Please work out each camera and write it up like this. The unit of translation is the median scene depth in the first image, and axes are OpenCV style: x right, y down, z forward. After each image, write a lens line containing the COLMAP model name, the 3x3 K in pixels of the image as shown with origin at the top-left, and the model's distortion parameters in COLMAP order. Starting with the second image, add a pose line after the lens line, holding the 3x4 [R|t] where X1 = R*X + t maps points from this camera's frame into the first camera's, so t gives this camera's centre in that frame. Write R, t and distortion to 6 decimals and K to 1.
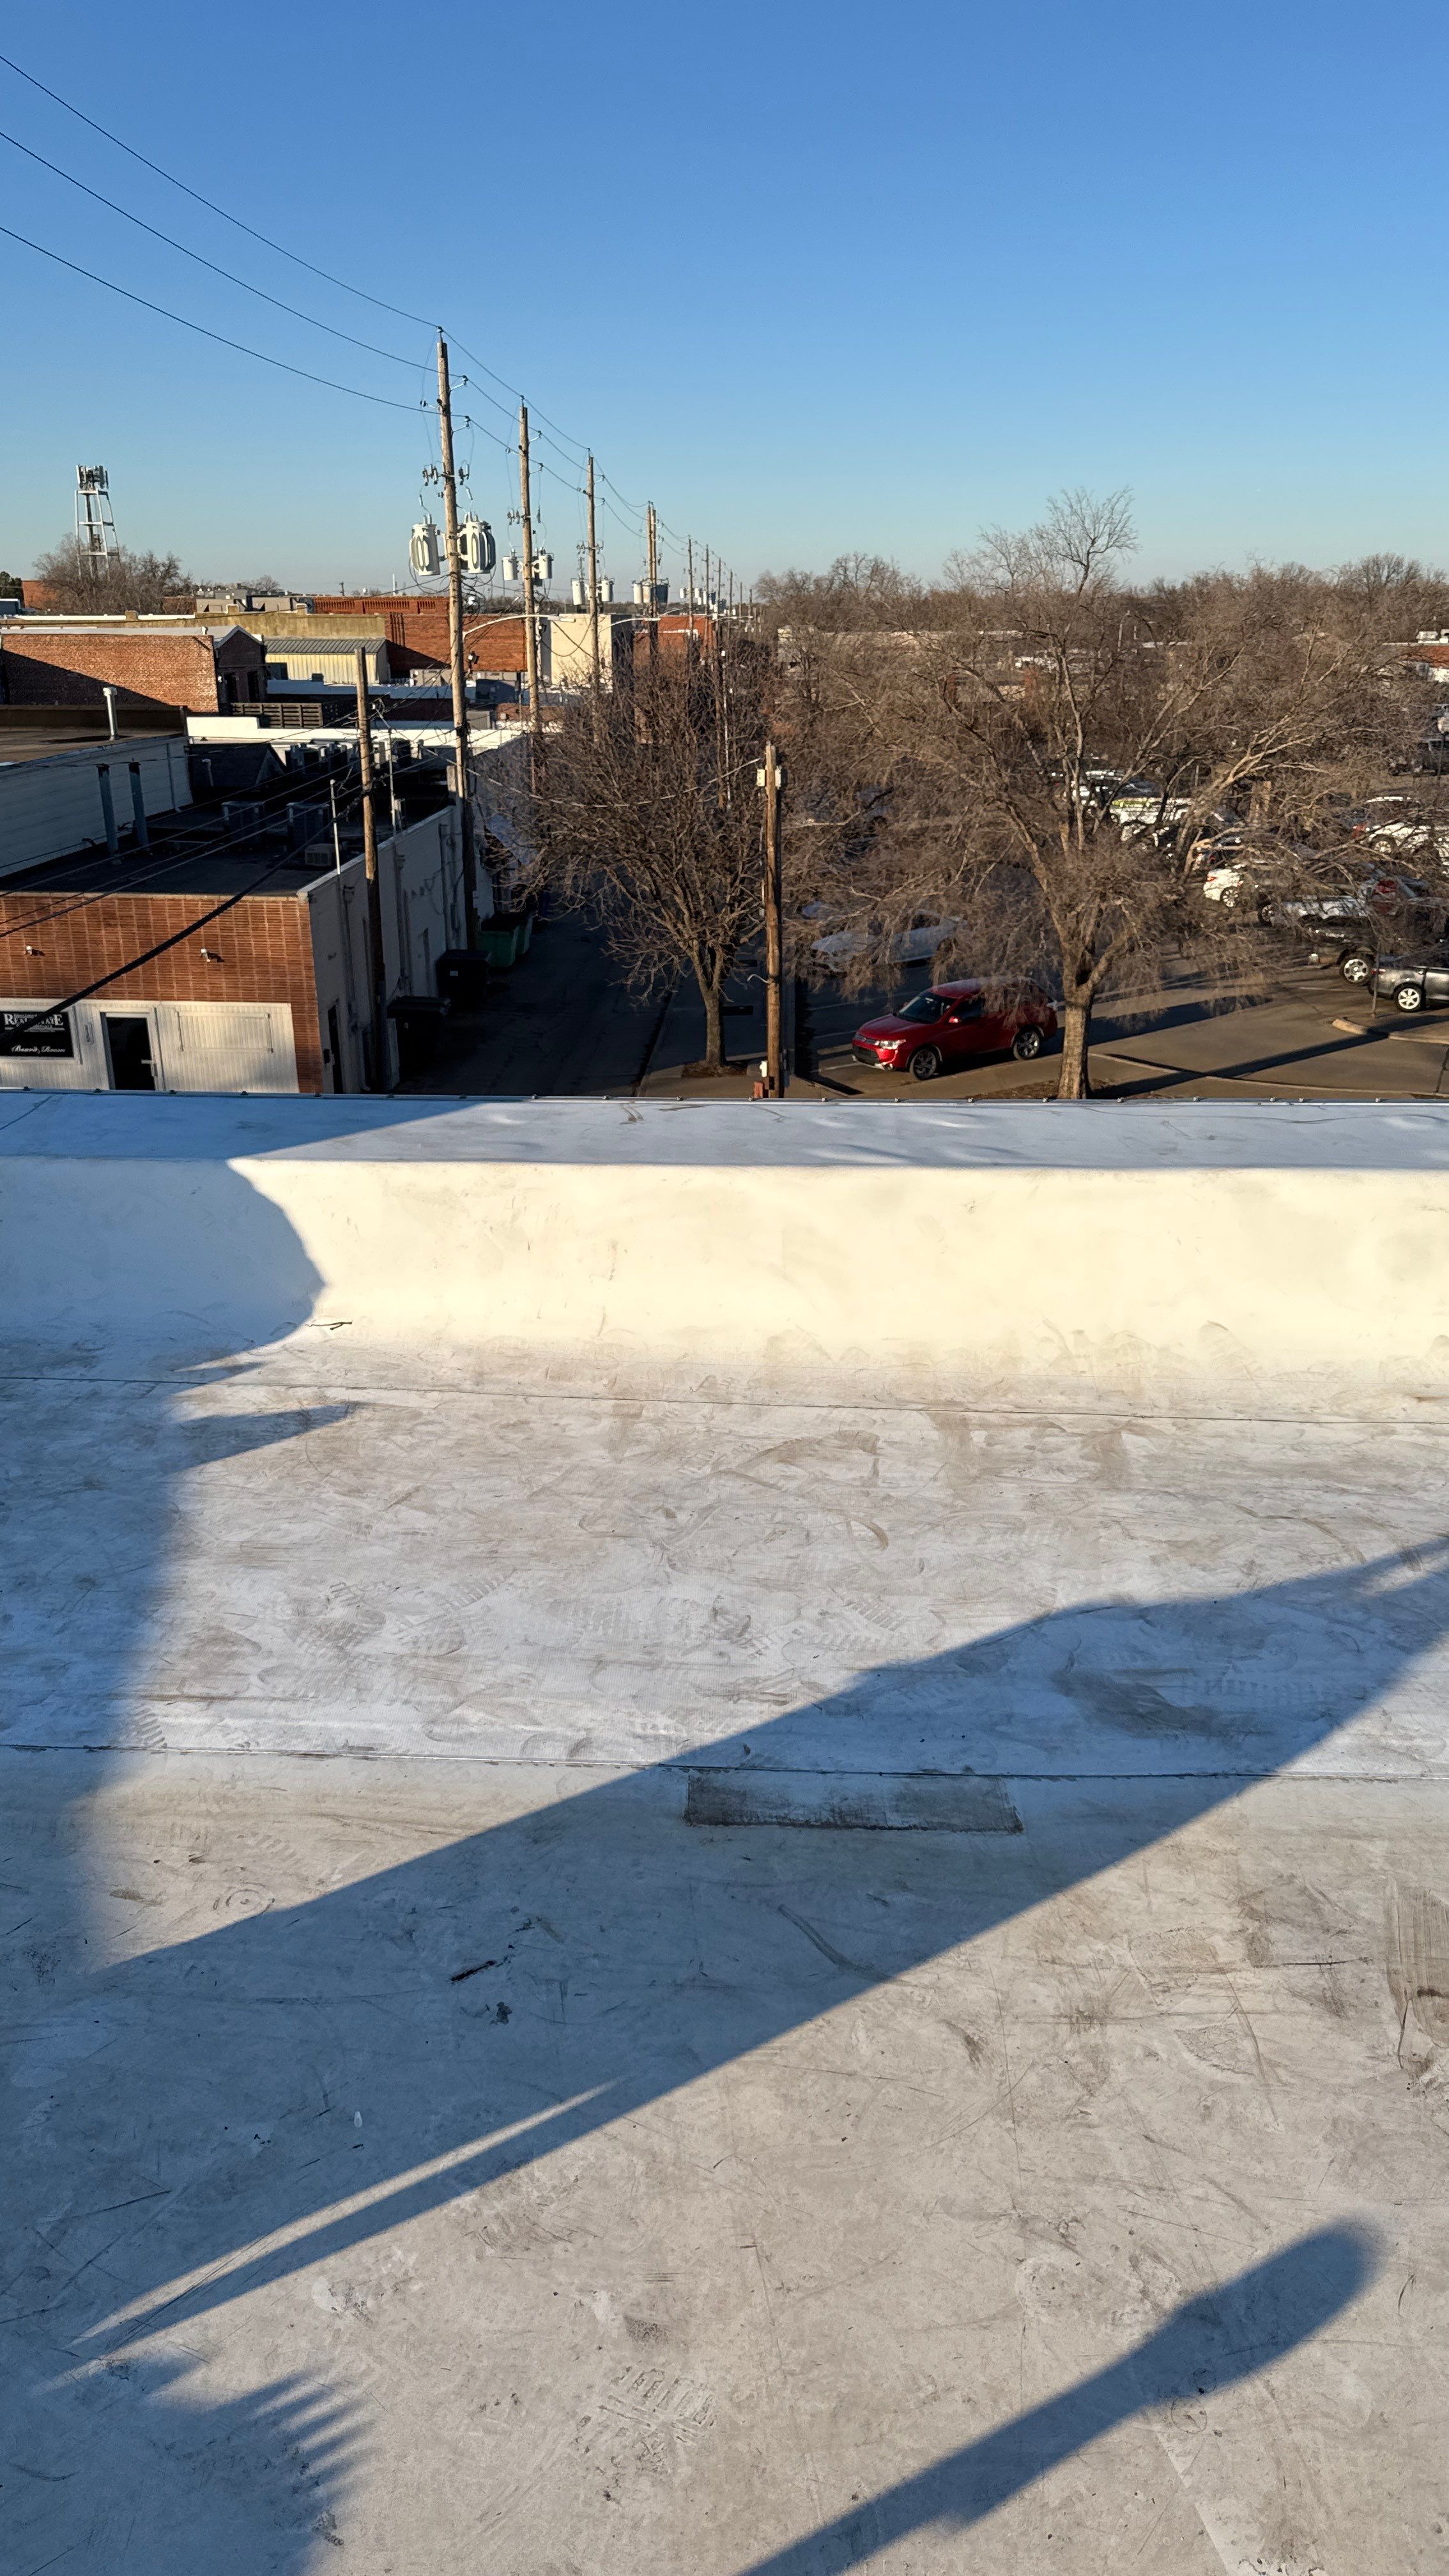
lens RADIAL K [[1790.1, 0, 722.4], [0, 1790.1, 1272.2], [0, 0, 1]] dist [0.191336, -0.392641]
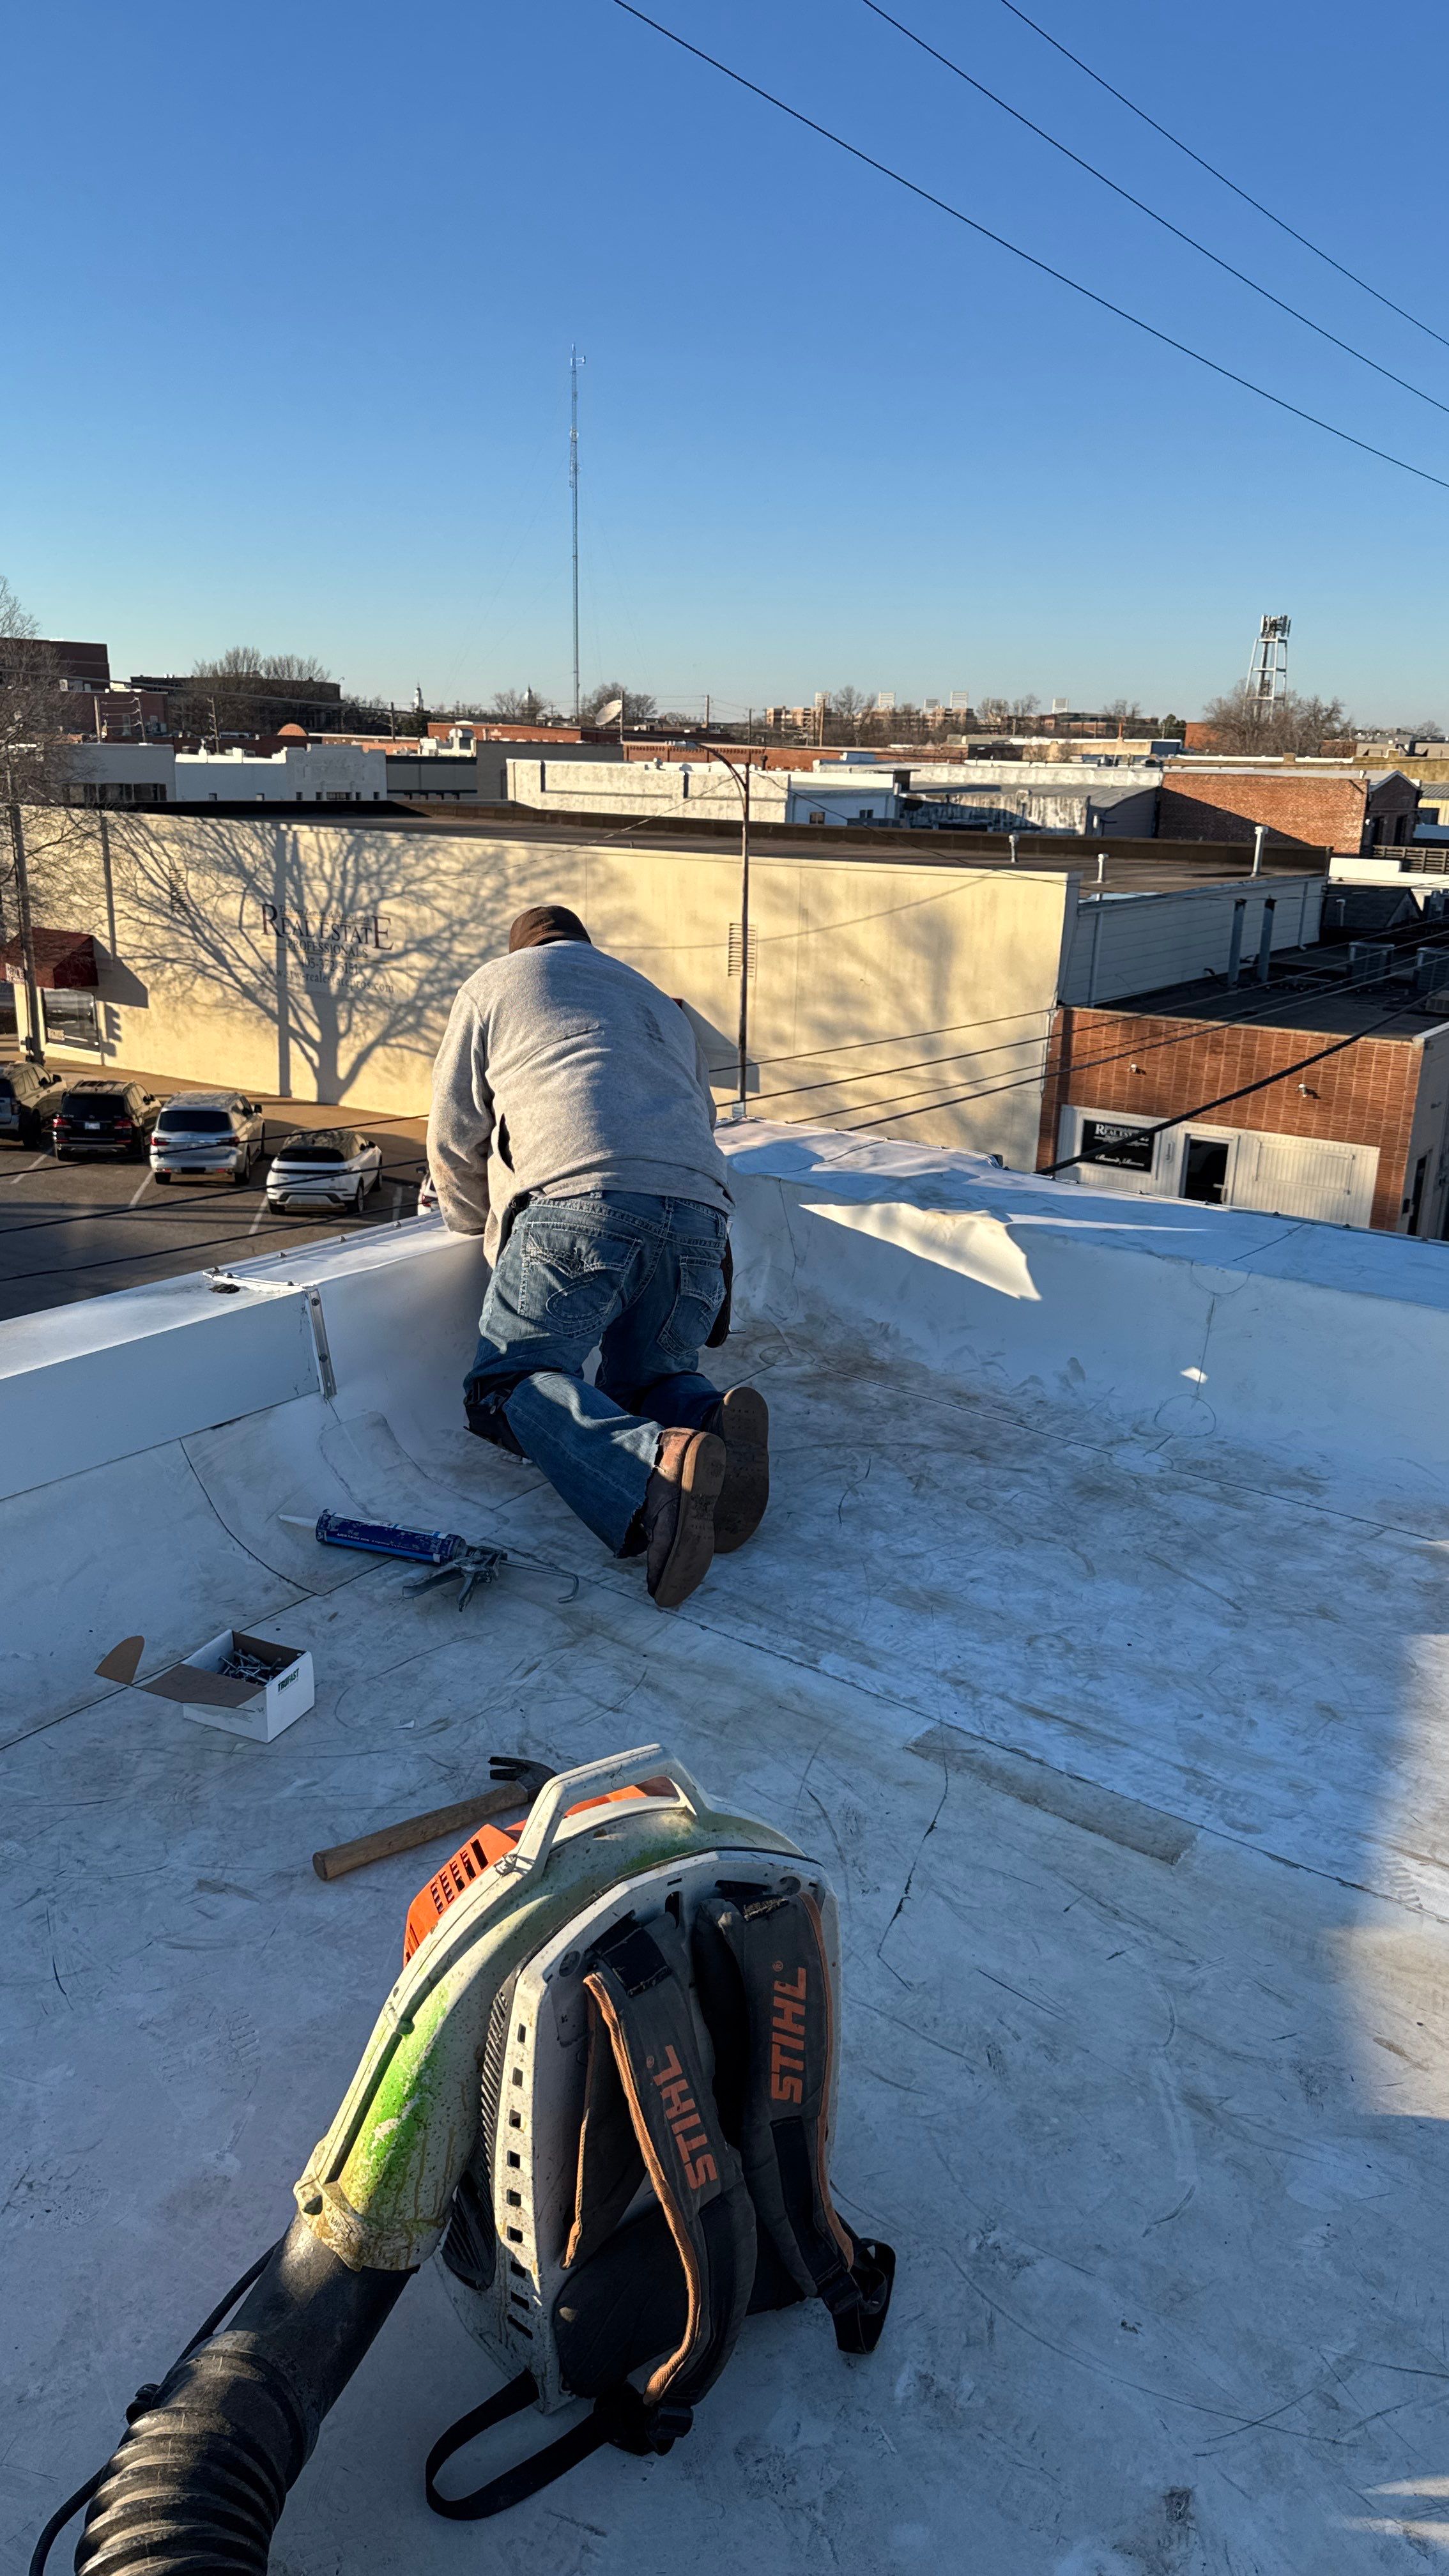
lens RADIAL K [[1808.9, 0, 730.6], [0, 1808.9, 1288.6], [0, 0, 1]] dist [0.103651, -0.193307]
pose [[0.838355, 0.180470, -0.514385, -0.106893], [-0.212011, 0.977264, -0.002671, 0.010546], [0.502208, 0.111295, 0.857555, -0.040937]]
